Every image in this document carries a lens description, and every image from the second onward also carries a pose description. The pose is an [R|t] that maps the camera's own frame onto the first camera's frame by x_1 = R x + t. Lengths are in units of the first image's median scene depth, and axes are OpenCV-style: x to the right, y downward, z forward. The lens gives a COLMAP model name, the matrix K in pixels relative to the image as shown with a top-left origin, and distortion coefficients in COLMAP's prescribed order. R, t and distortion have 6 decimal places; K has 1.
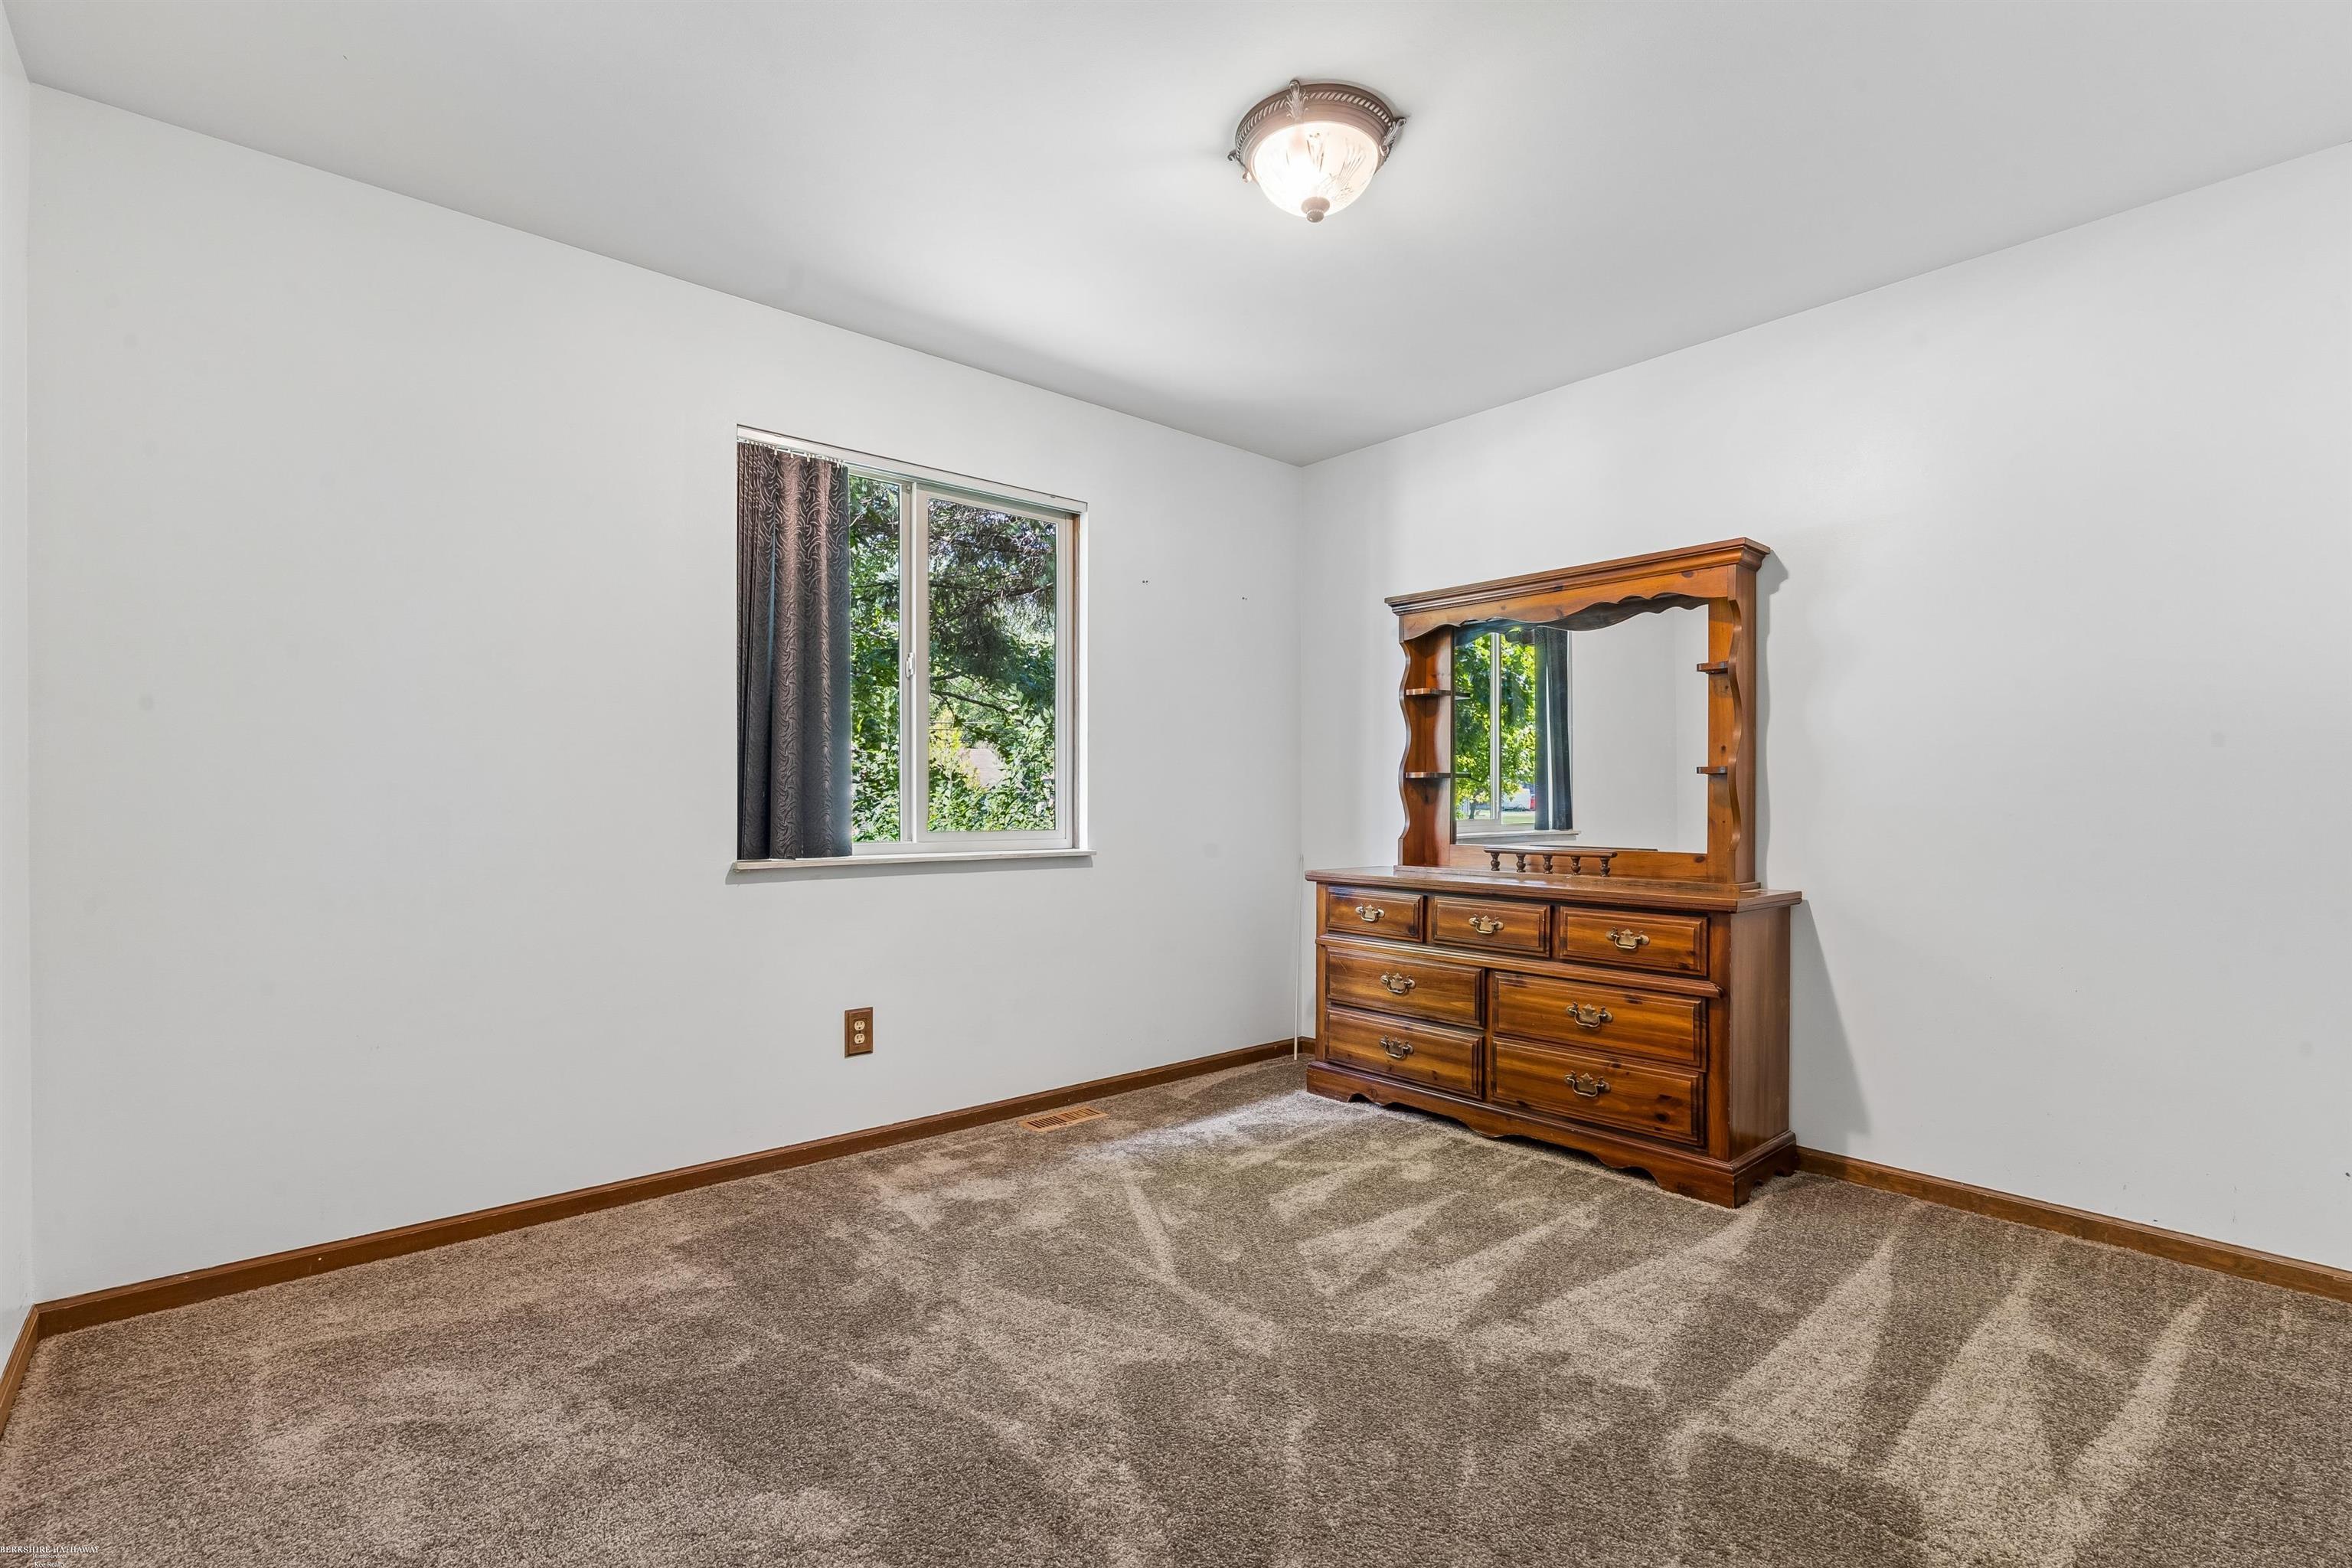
lens RADIAL K [[1081.9, 0, 1172.5], [0, 1081.9, 795.4], [0, 0, 1]] dist [-0.000028, 0.000006]
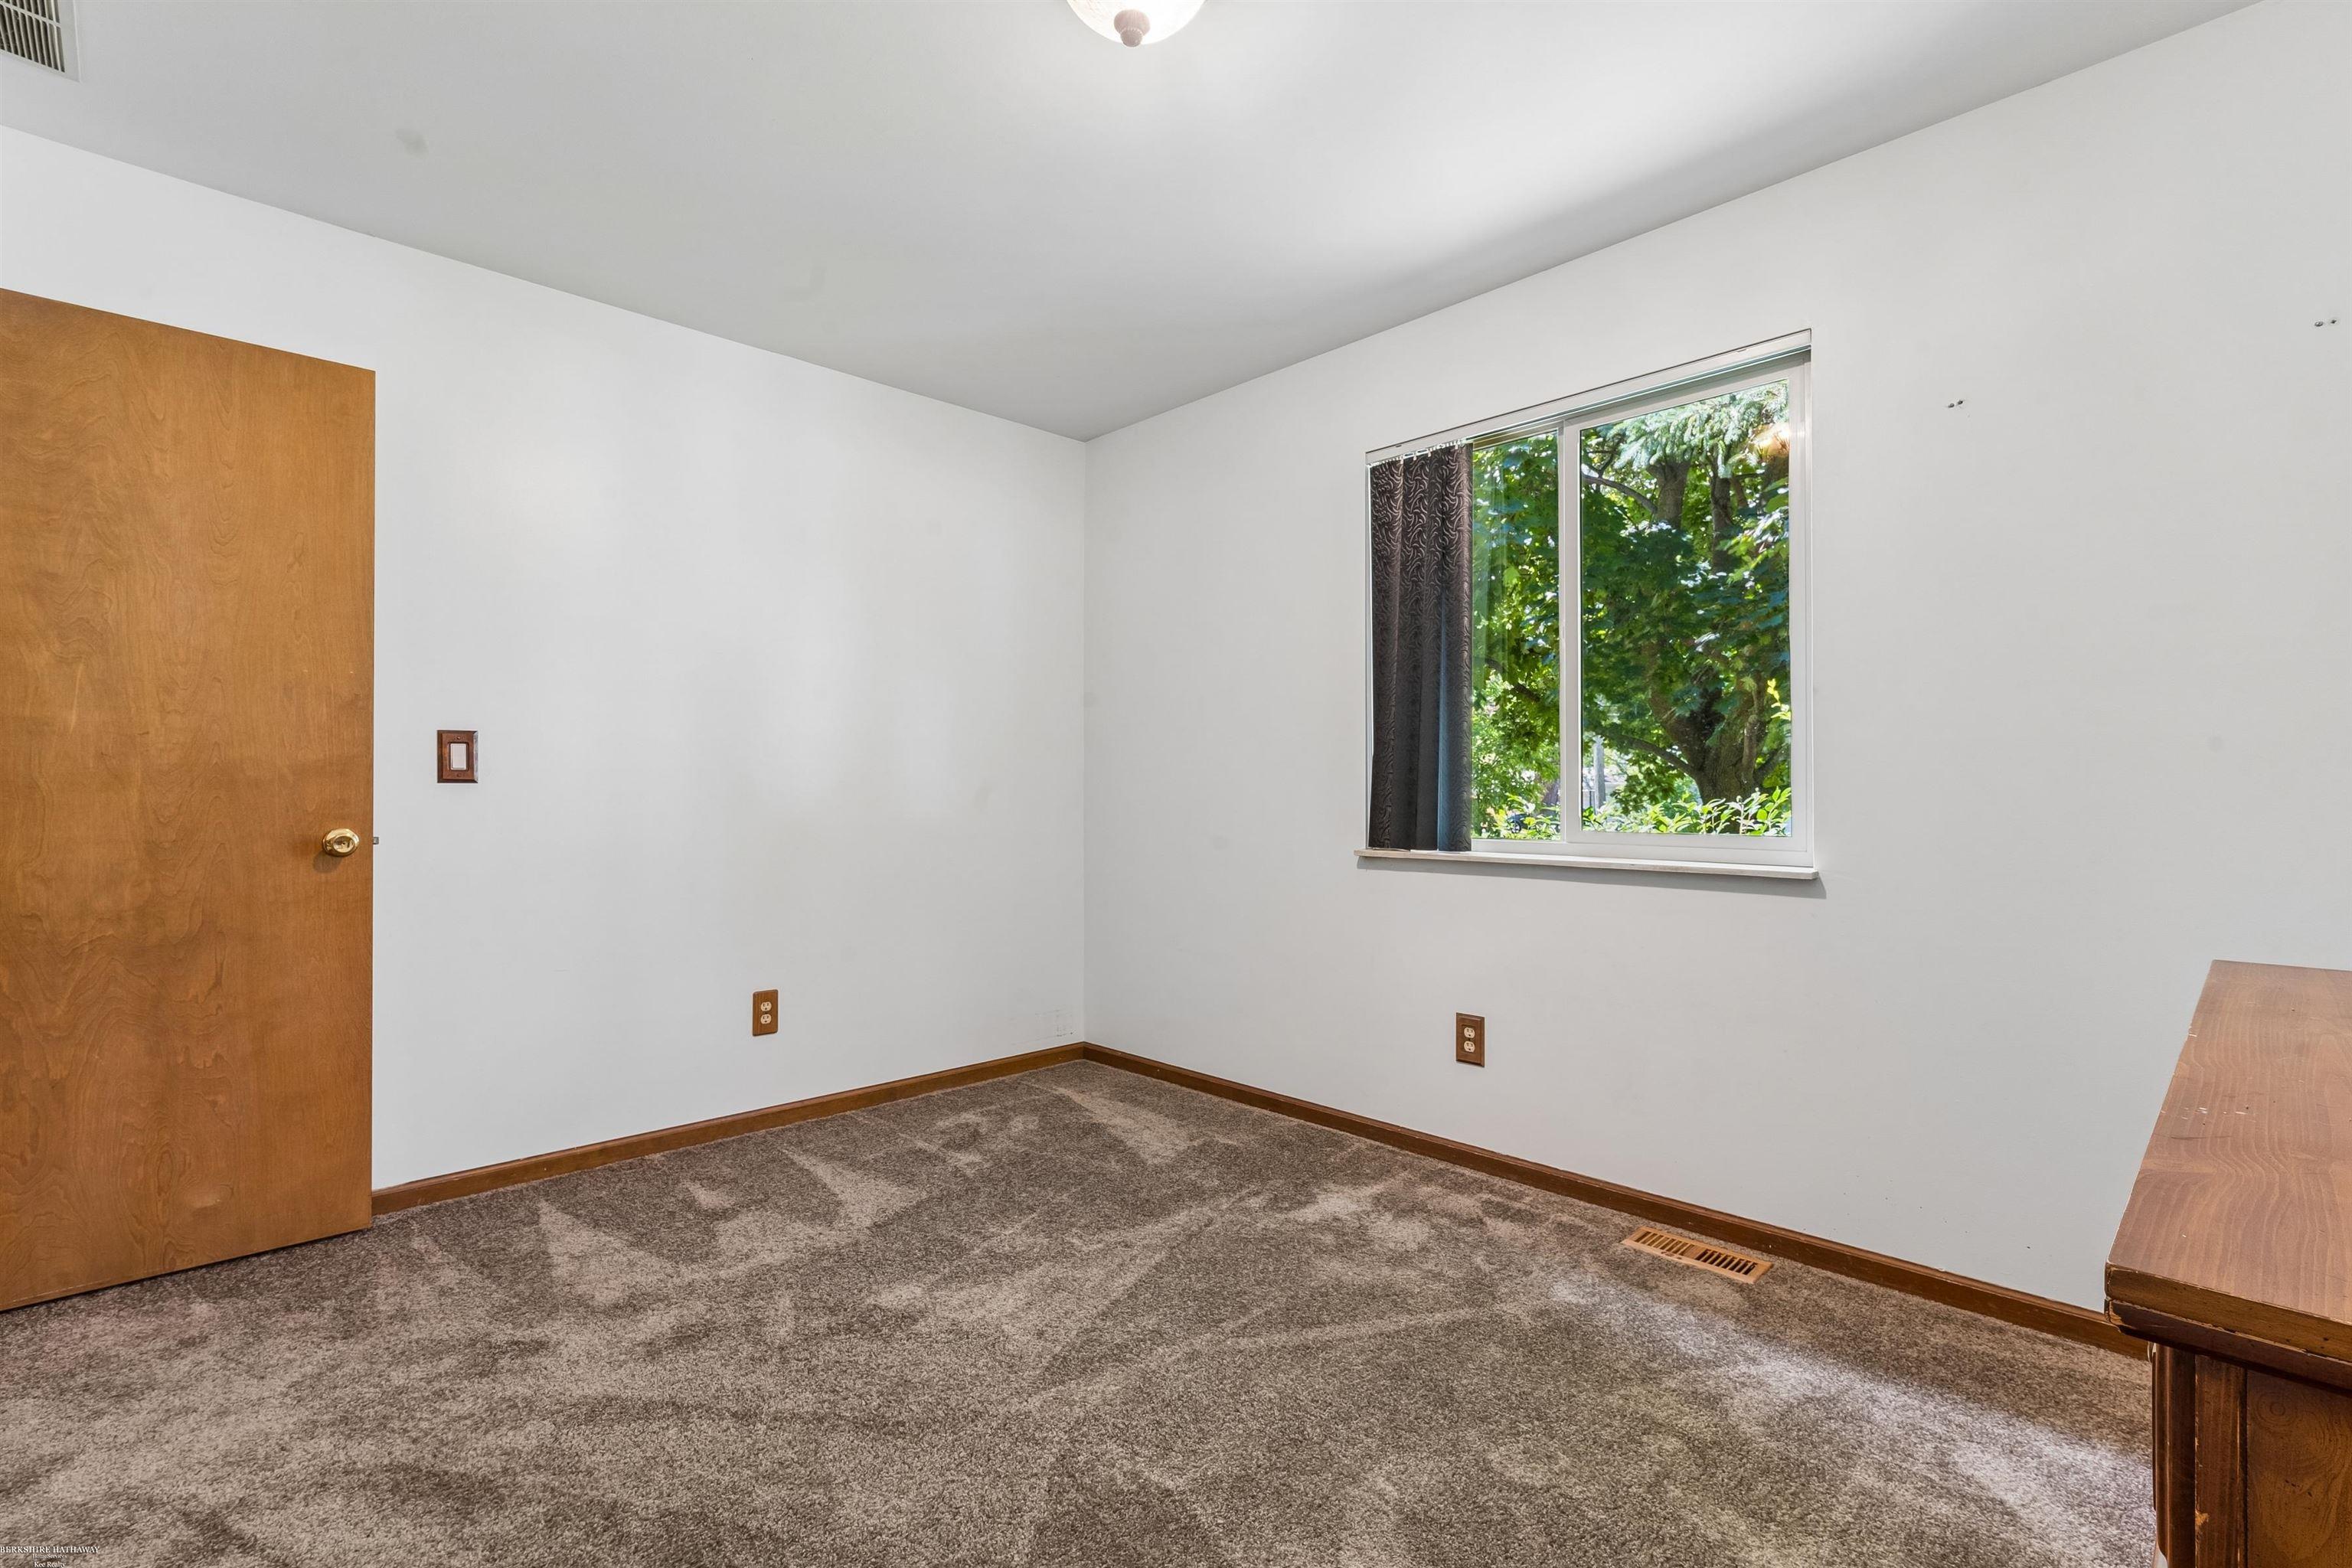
lens RADIAL K [[1081.9, 0, 1172.5], [0, 1081.9, 784.4], [0, 0, 1]] dist [-0.000028, 0.000006]
pose [[0.033912, -0.007688, -0.999395, 0.651685], [0.007234, 0.999946, -0.007446, 0.002229], [0.999399, -0.006977, 0.033965, 0.722072]]
